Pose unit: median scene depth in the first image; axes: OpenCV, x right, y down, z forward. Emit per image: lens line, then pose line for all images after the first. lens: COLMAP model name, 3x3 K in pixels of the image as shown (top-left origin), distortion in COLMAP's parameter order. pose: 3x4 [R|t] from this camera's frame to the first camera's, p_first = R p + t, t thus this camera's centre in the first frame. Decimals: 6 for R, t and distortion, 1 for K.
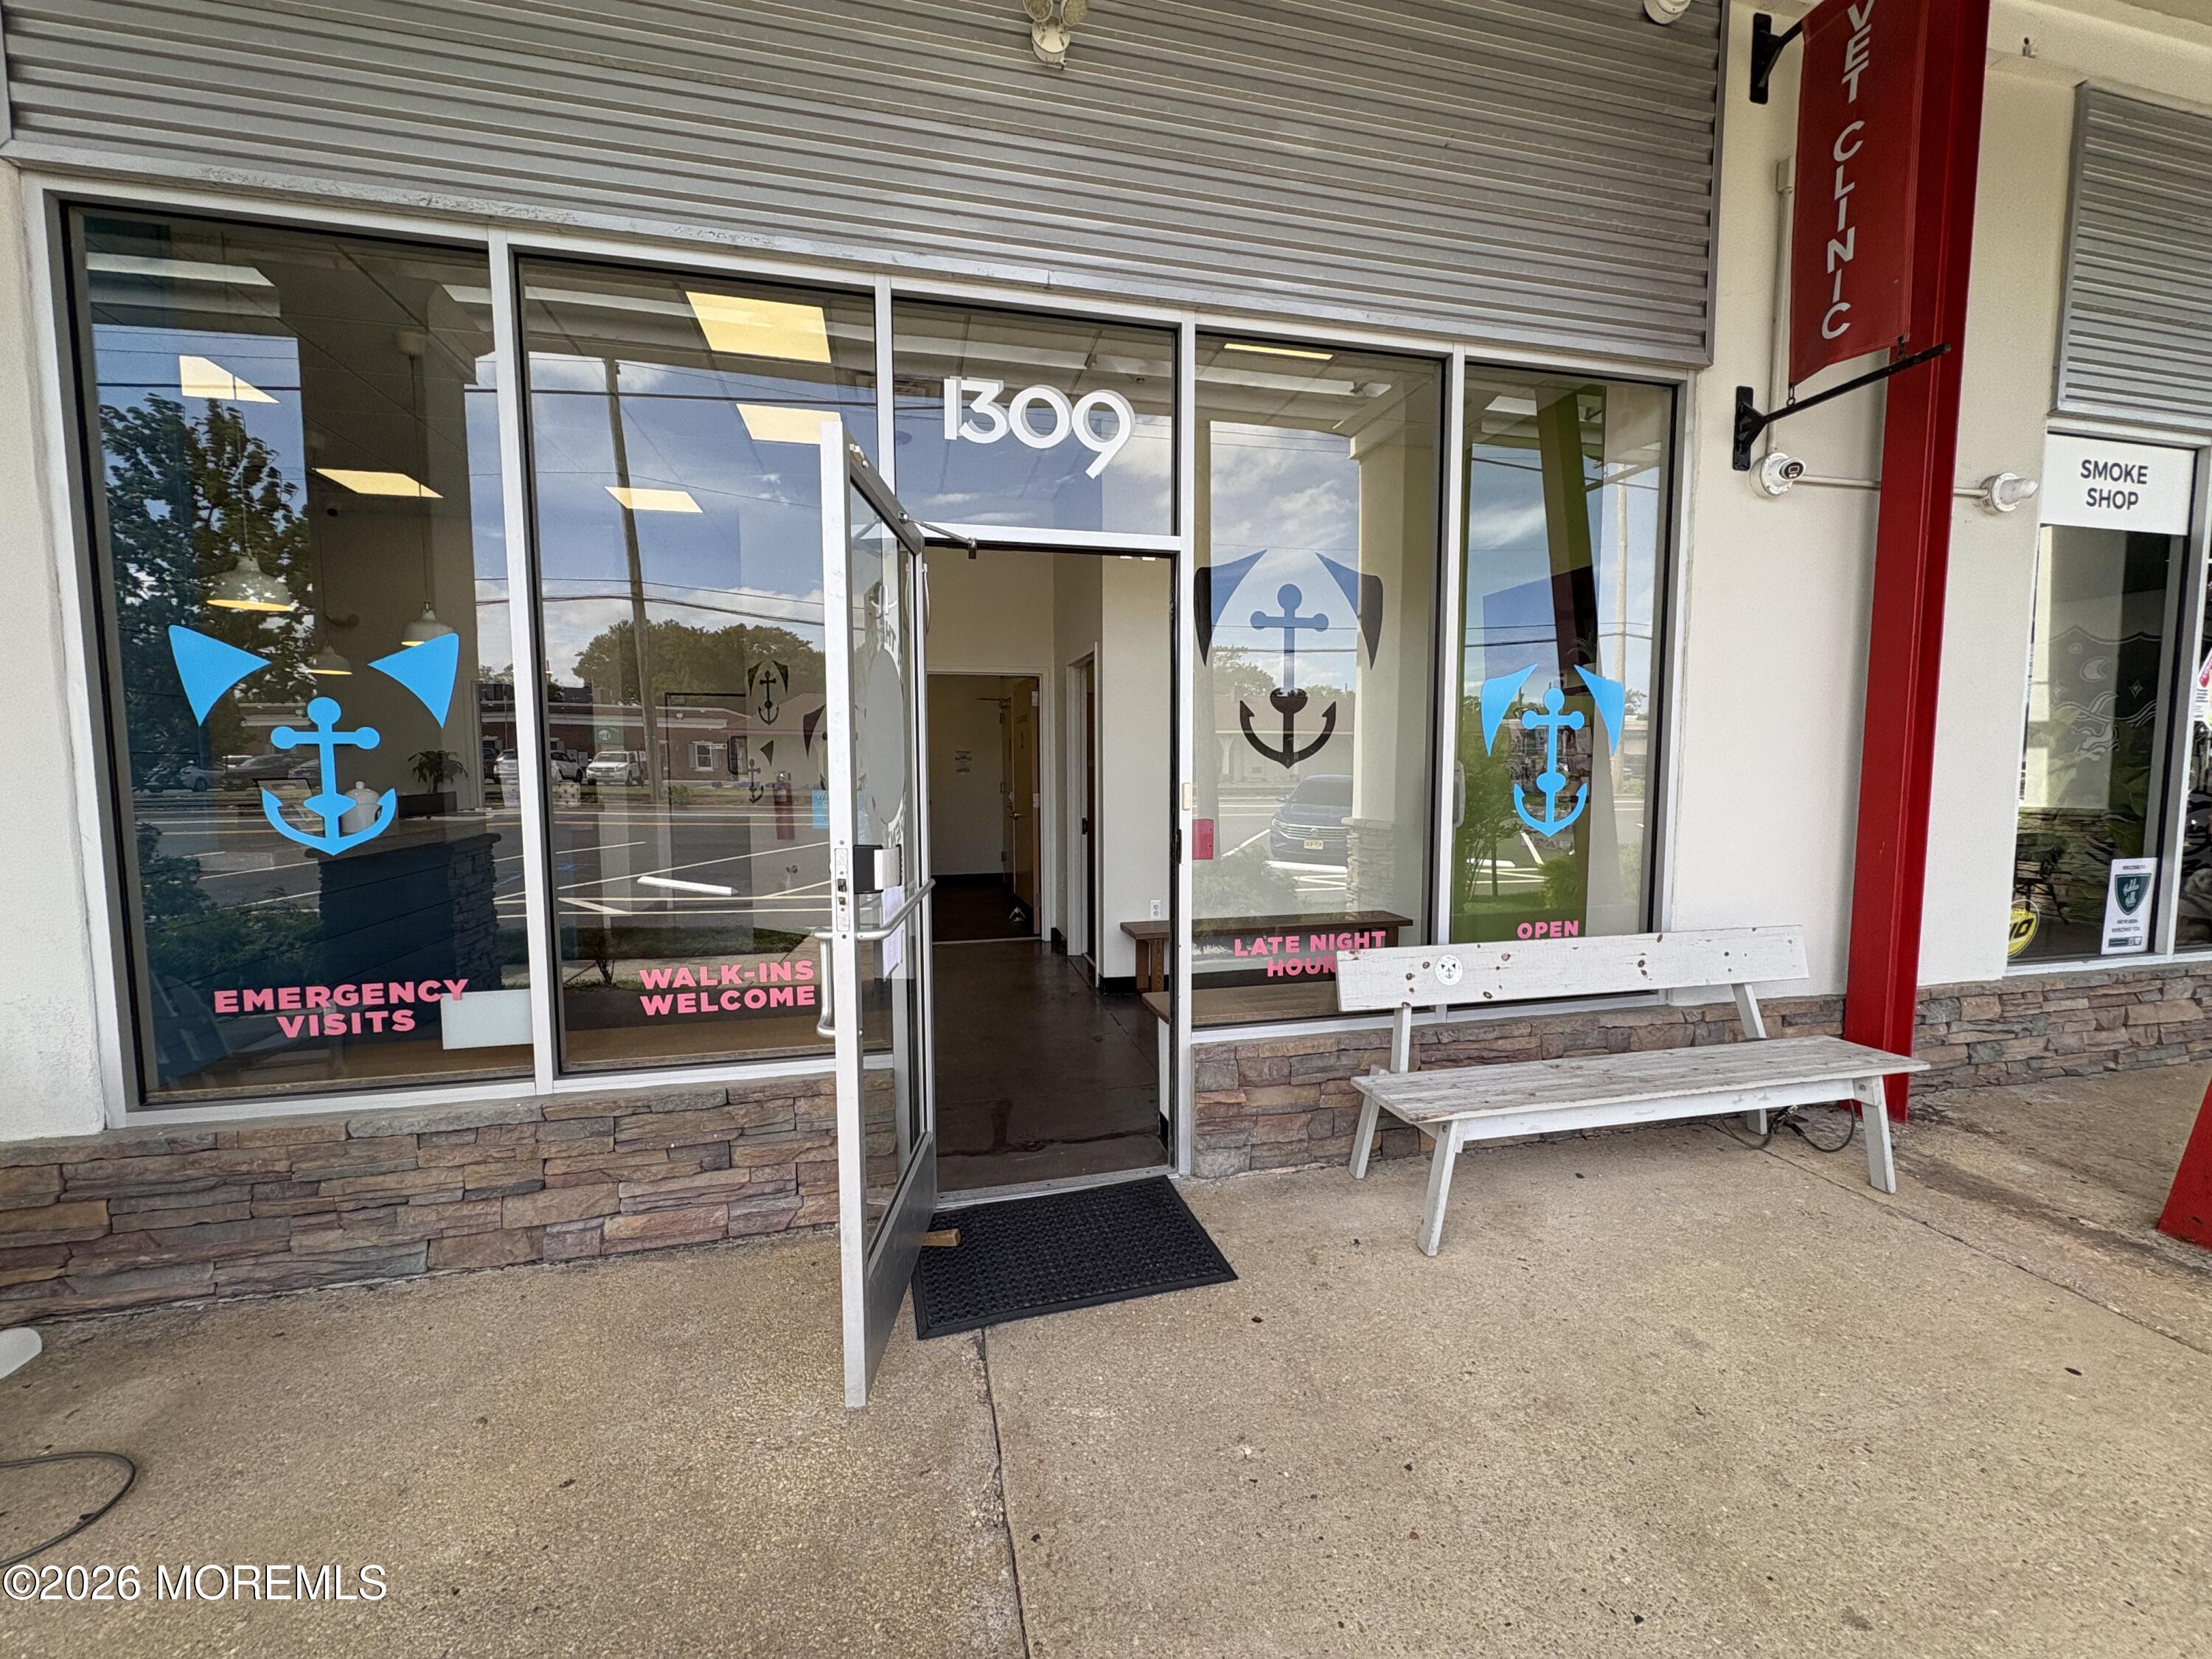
lens RADIAL K [[876.6, 0, 1107.4], [0, 876.6, 835.2], [0, 0, 1]] dist [0.000698, -0.000115]
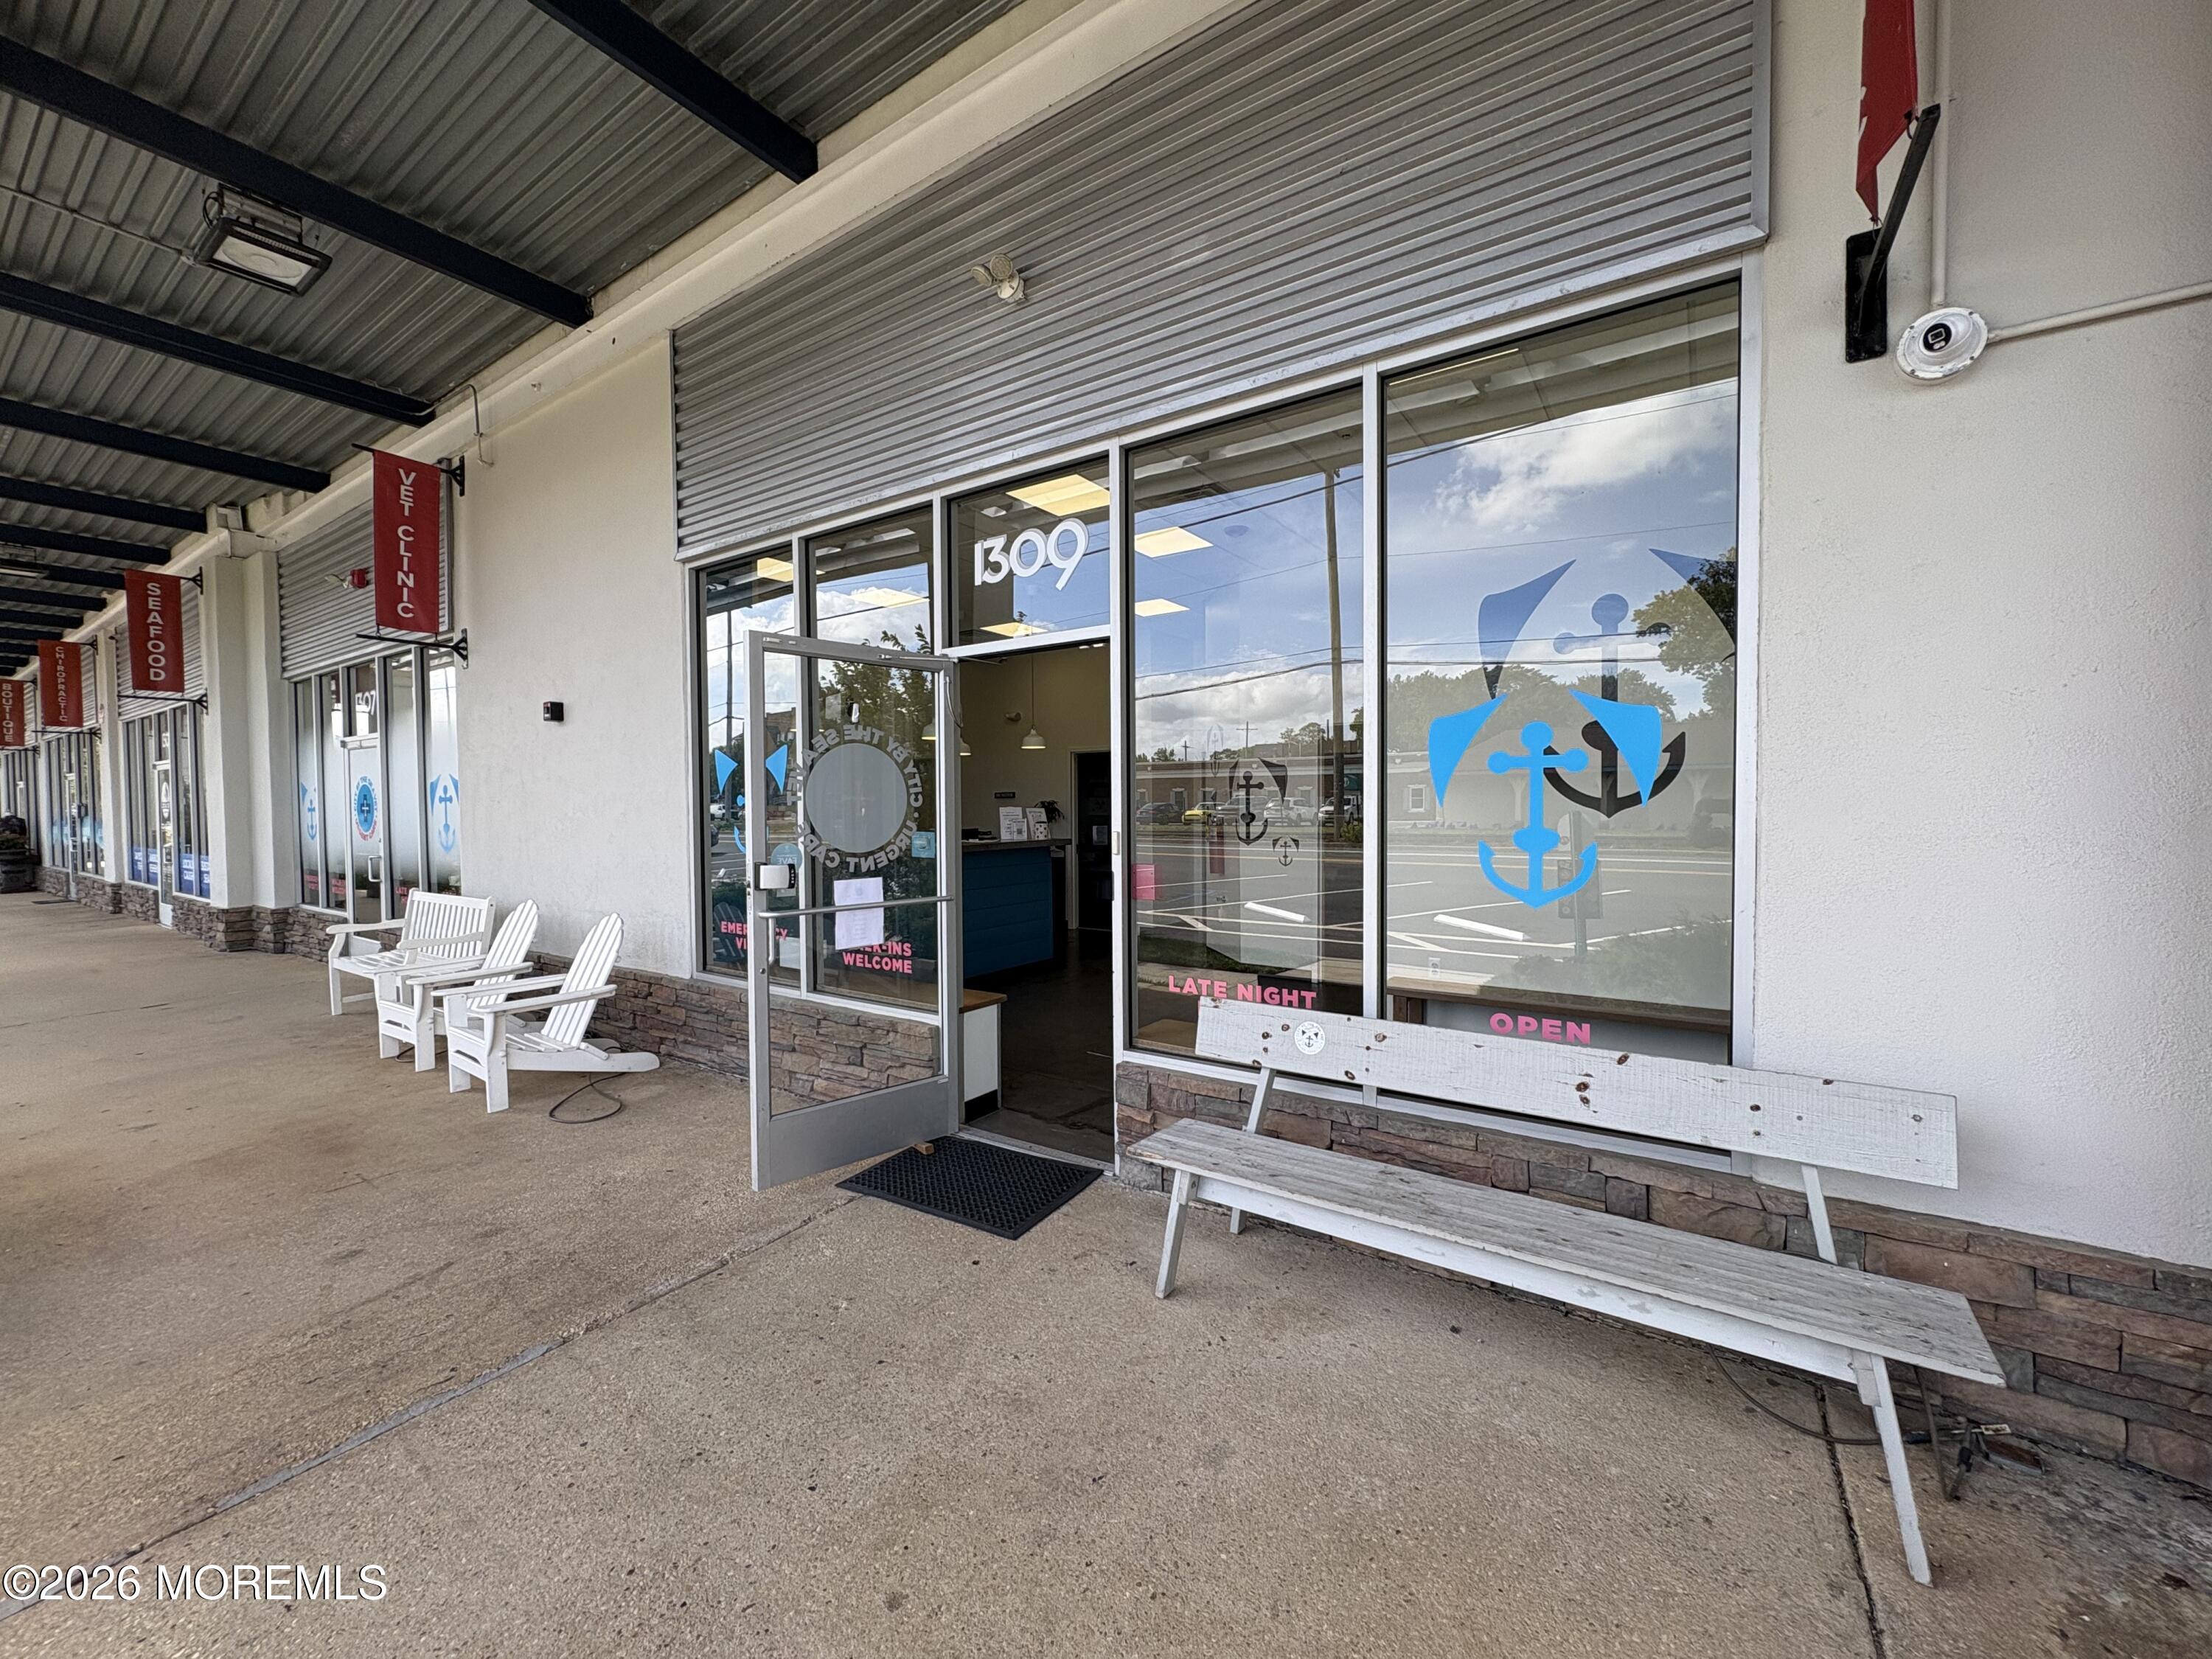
lens RADIAL K [[876.6, 0, 1108.3], [0, 876.6, 838.4], [0, 0, 1]] dist [0.000698, -0.000115]
pose [[0.674953, 0.025575, -0.737417, 0.978475], [-0.057973, 0.998148, -0.018445, -0.029377], [0.735579, 0.055200, 0.675186, 0.215765]]
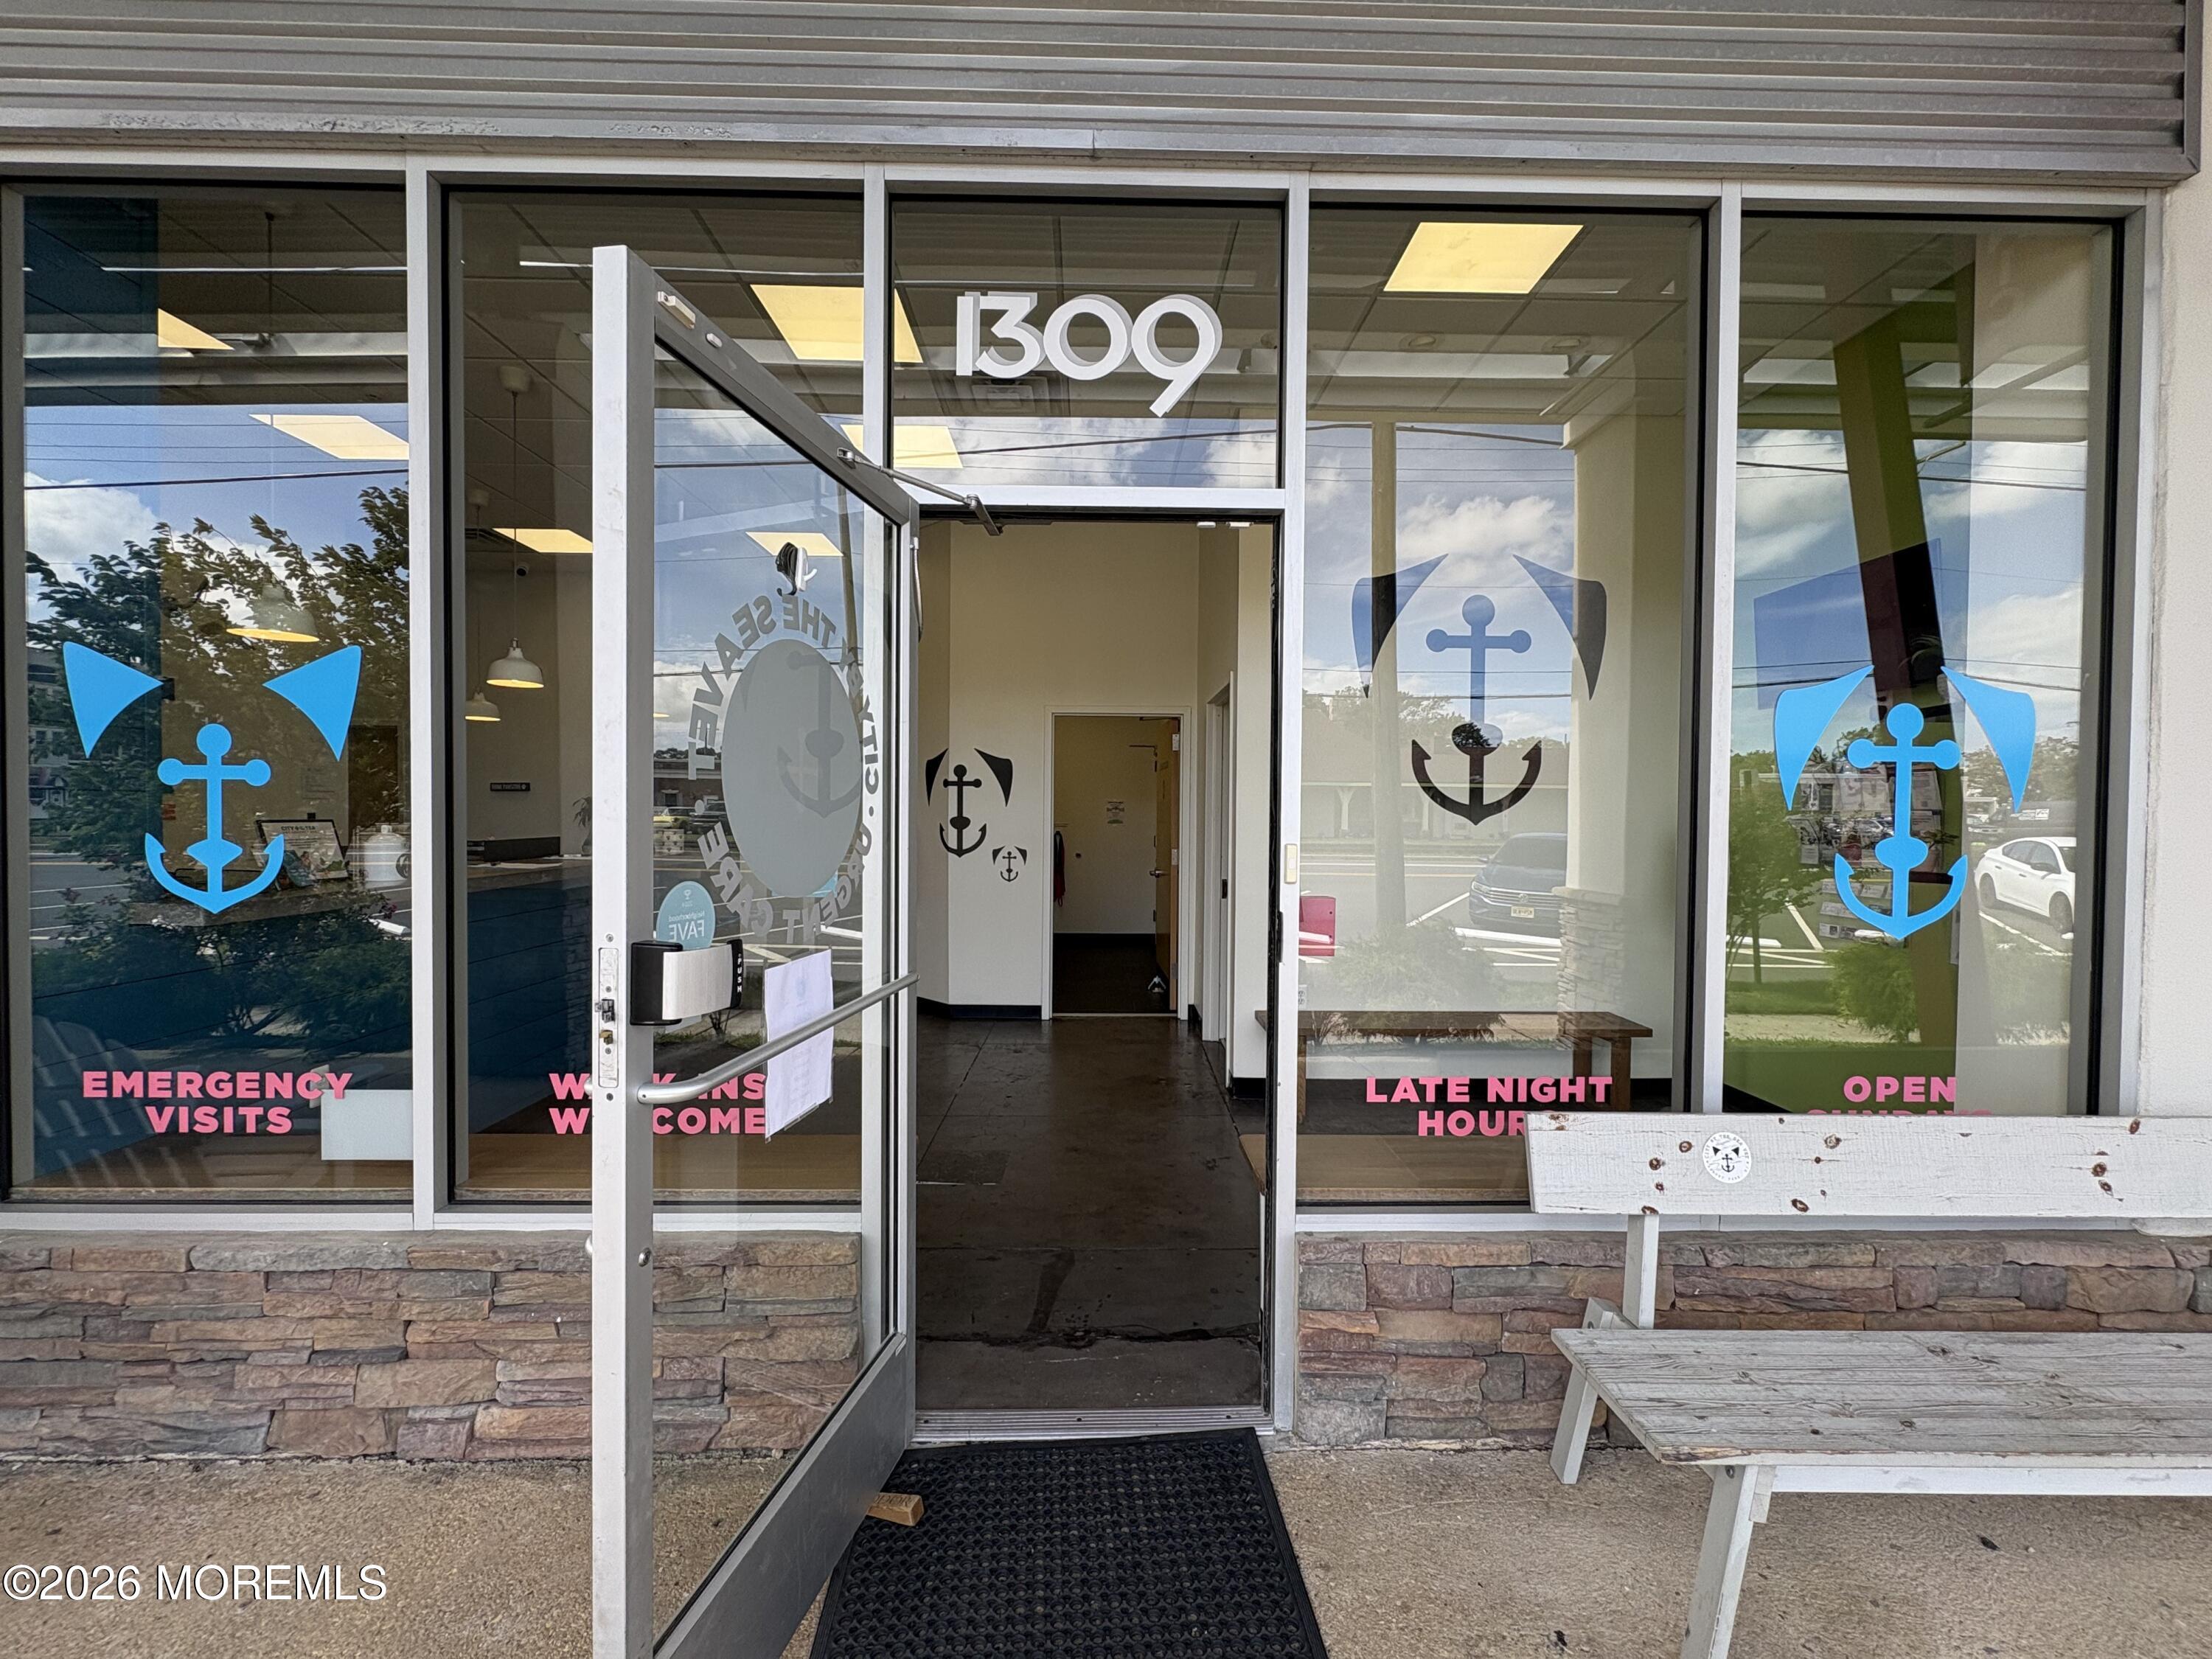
lens RADIAL K [[876.6, 0, 1109.0], [0, 876.6, 833.3], [0, 0, 1]] dist [0.000698, -0.000115]
pose [[0.977058, 0.015806, -0.212387, 0.100686], [-0.028973, 0.997836, -0.059028, -0.024436], [0.210994, 0.063828, 0.975401, 0.316186]]
